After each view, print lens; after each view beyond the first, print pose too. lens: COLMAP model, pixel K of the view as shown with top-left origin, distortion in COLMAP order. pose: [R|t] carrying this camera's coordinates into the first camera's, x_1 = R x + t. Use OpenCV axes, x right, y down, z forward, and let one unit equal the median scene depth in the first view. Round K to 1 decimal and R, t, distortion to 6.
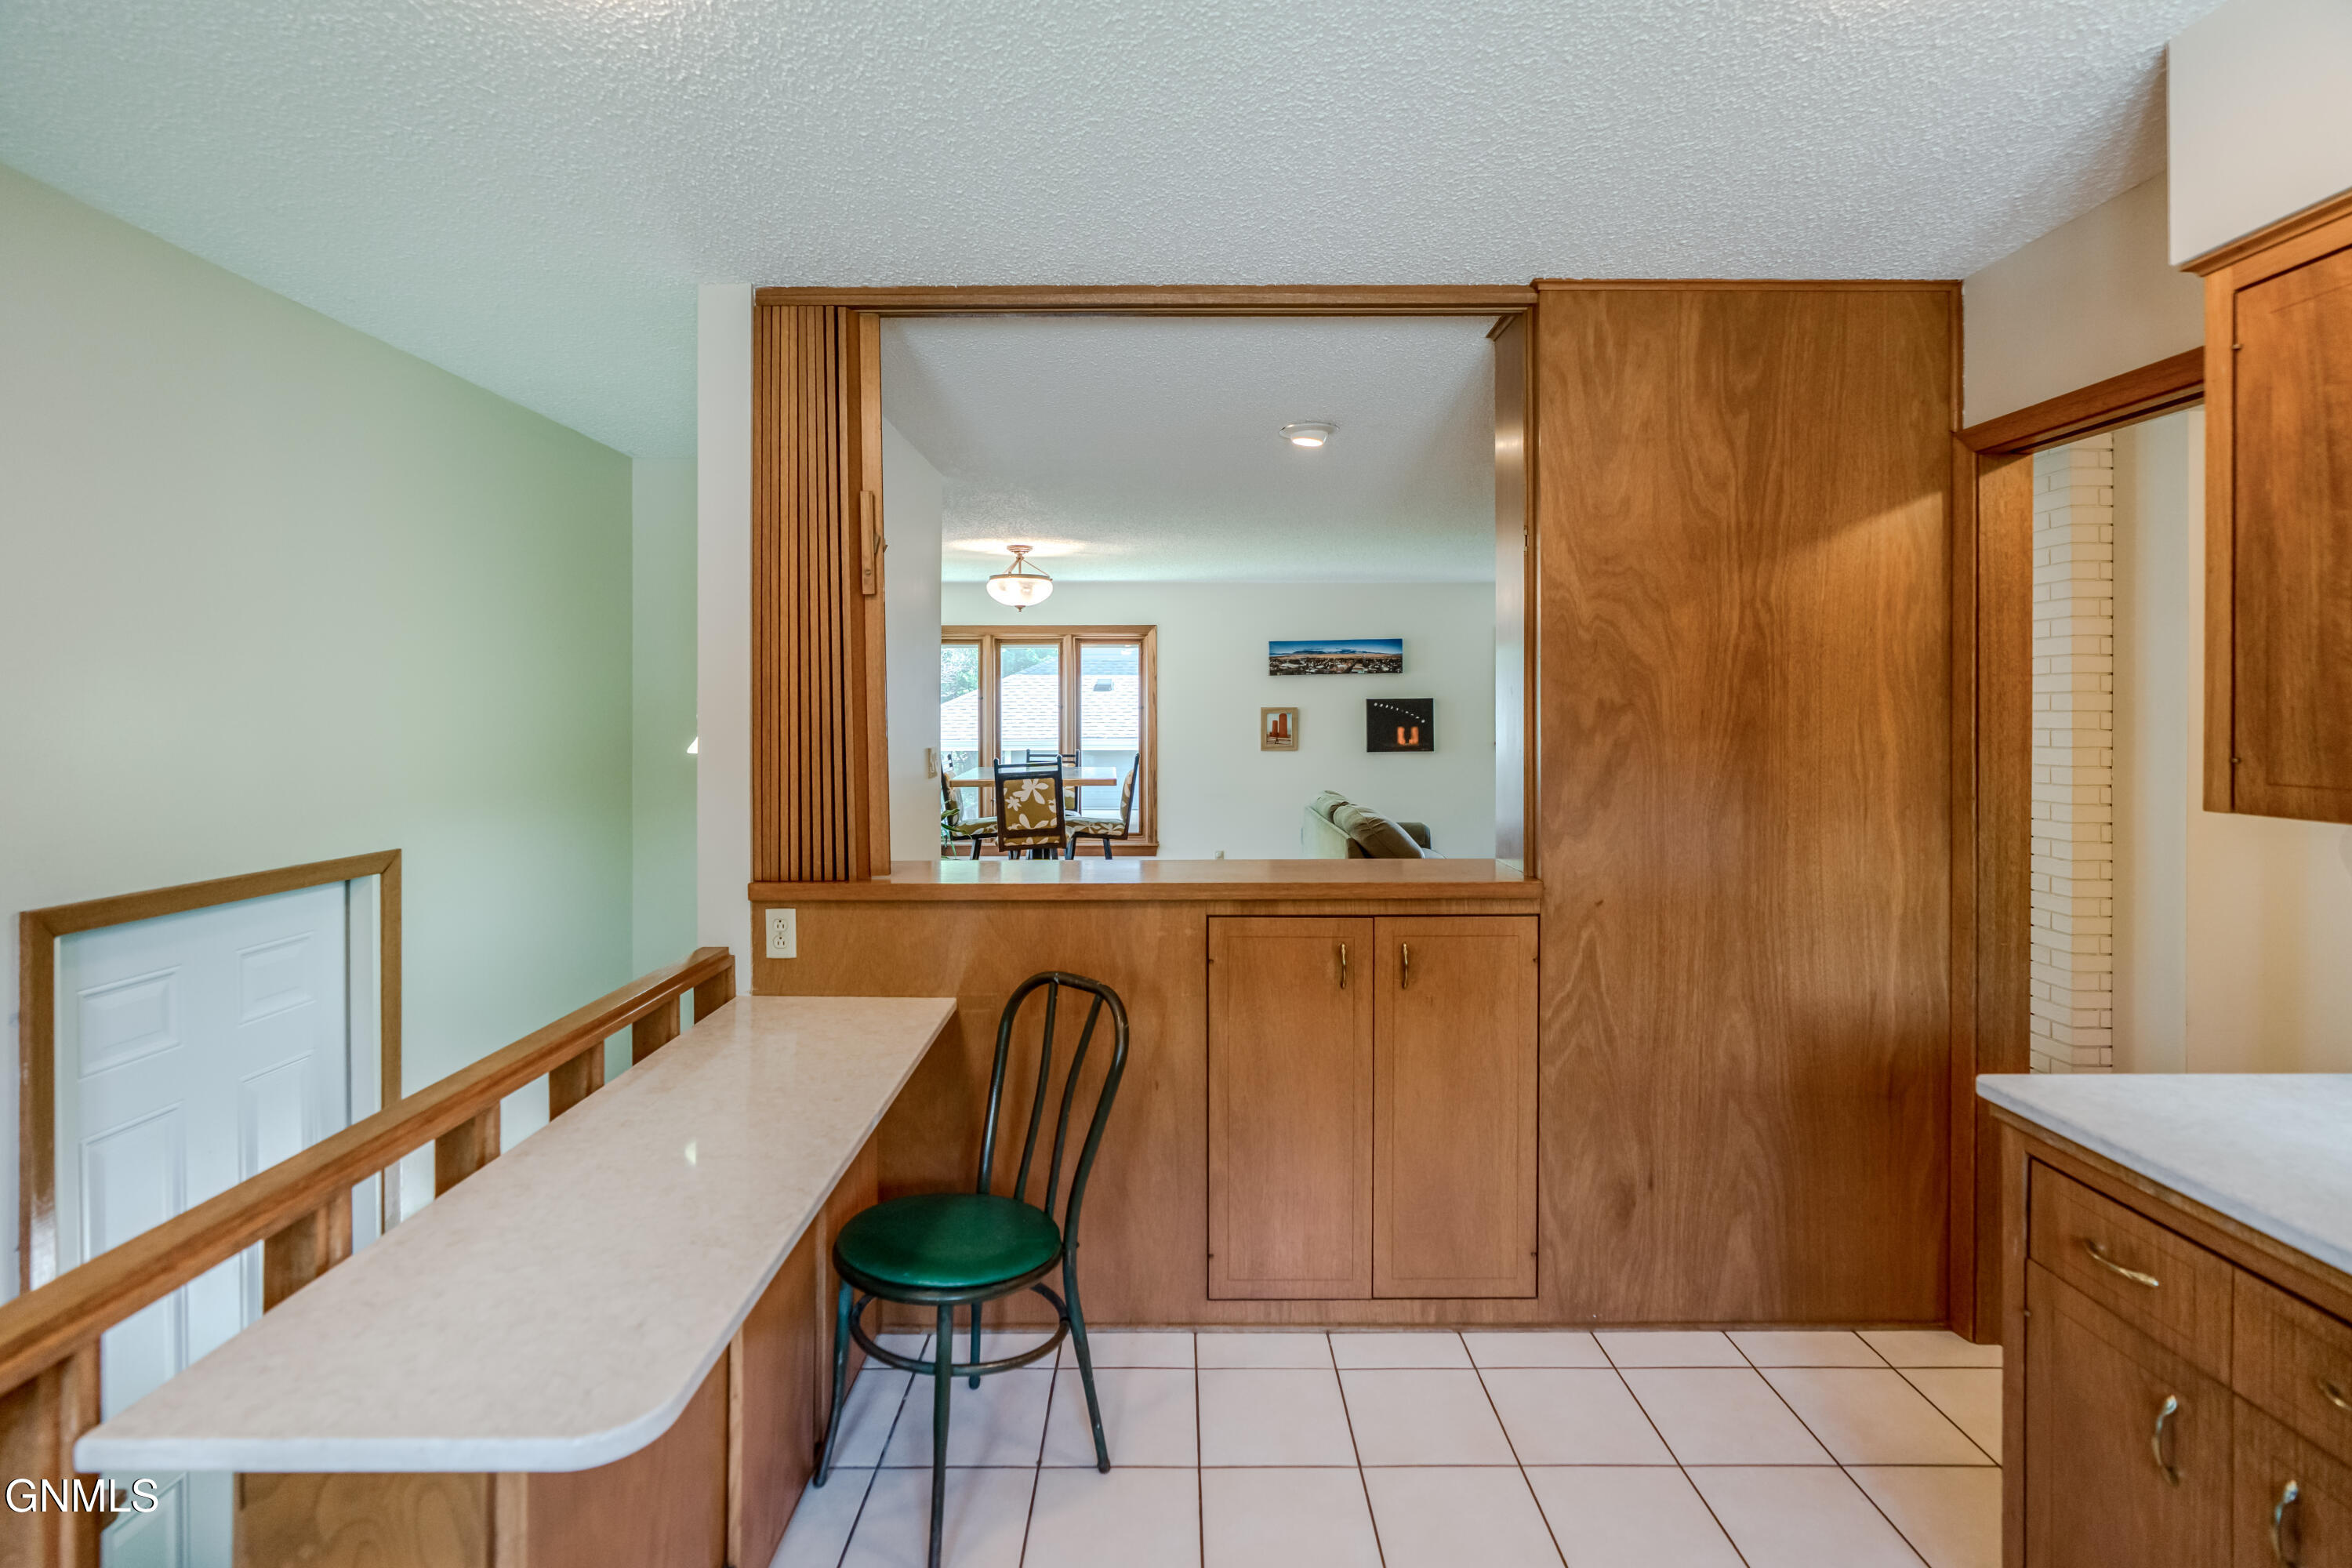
lens RADIAL K [[988.3, 0, 1146.2], [0, 988.3, 717.2], [0, 0, 1]] dist [-0.001845, -0.000004]
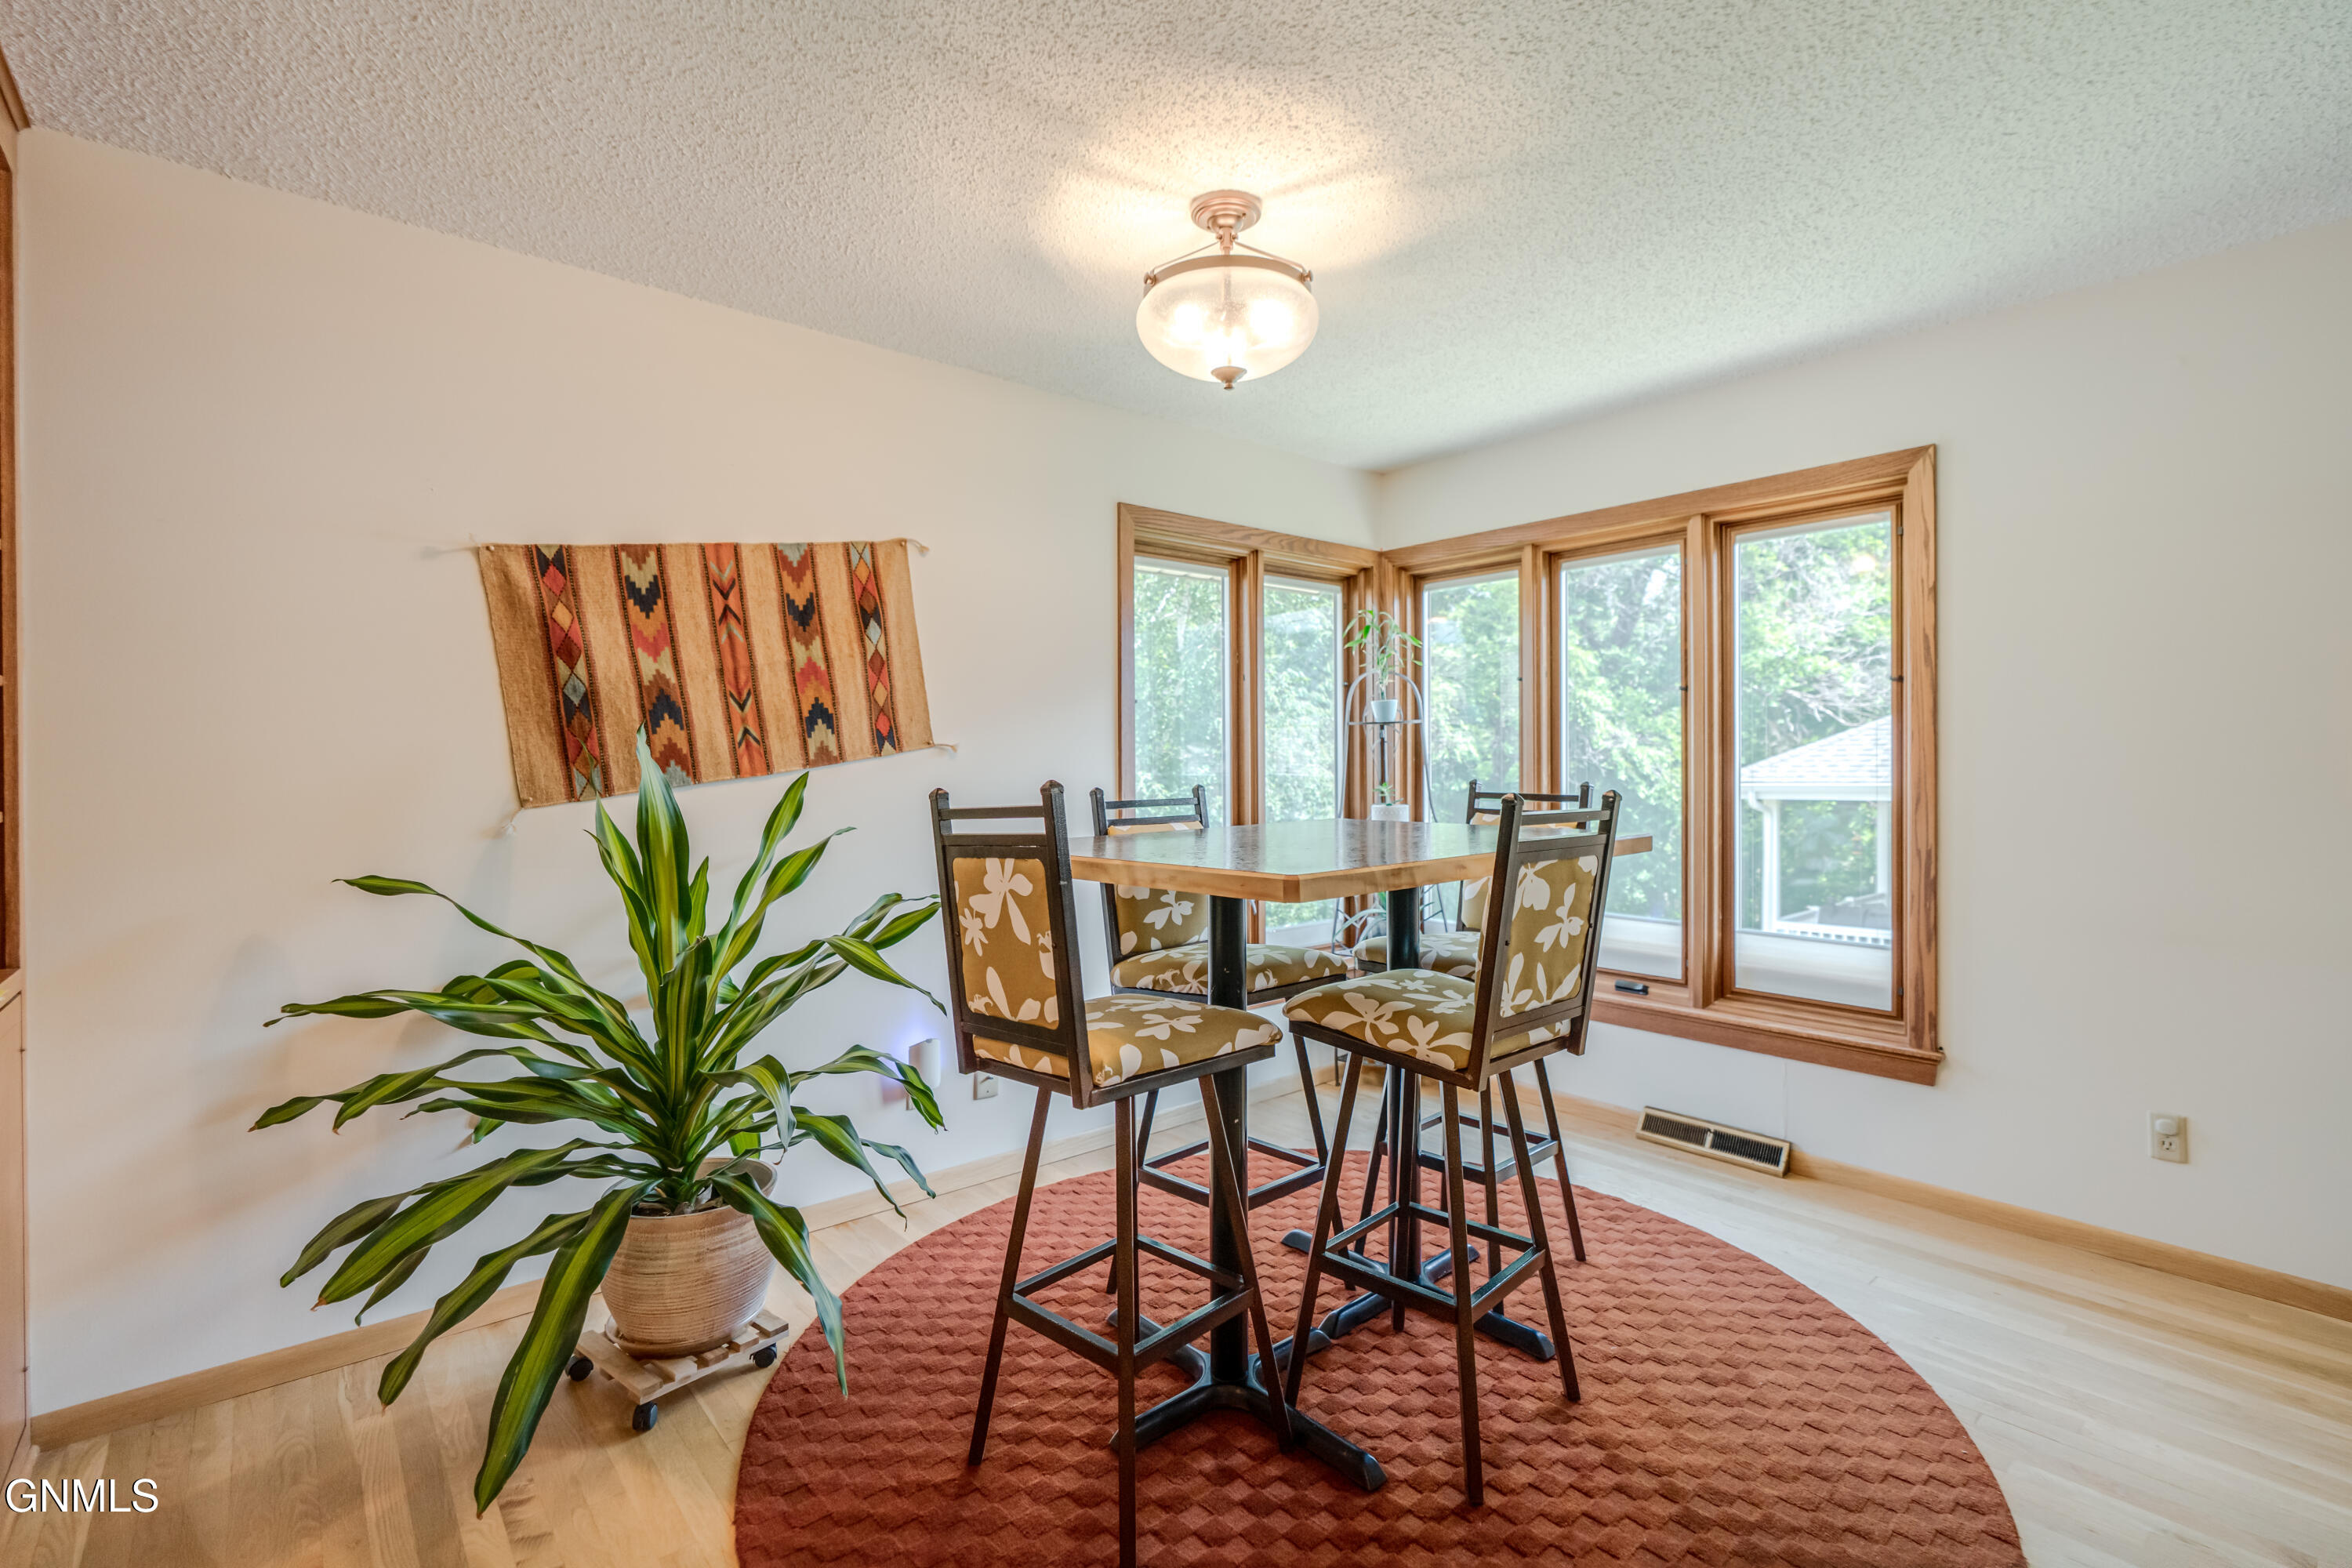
lens RADIAL K [[1059.7, 0, 1259.3], [0, 1059.7, 773.9], [0, 0, 1]] dist [-0.002520, -0.000207]
pose [[0.682221, 0.005542, -0.731125, 0.160828], [0.003734, 0.999932, 0.011063, 0.029054], [0.731137, -0.010278, 0.682154, 0.741830]]
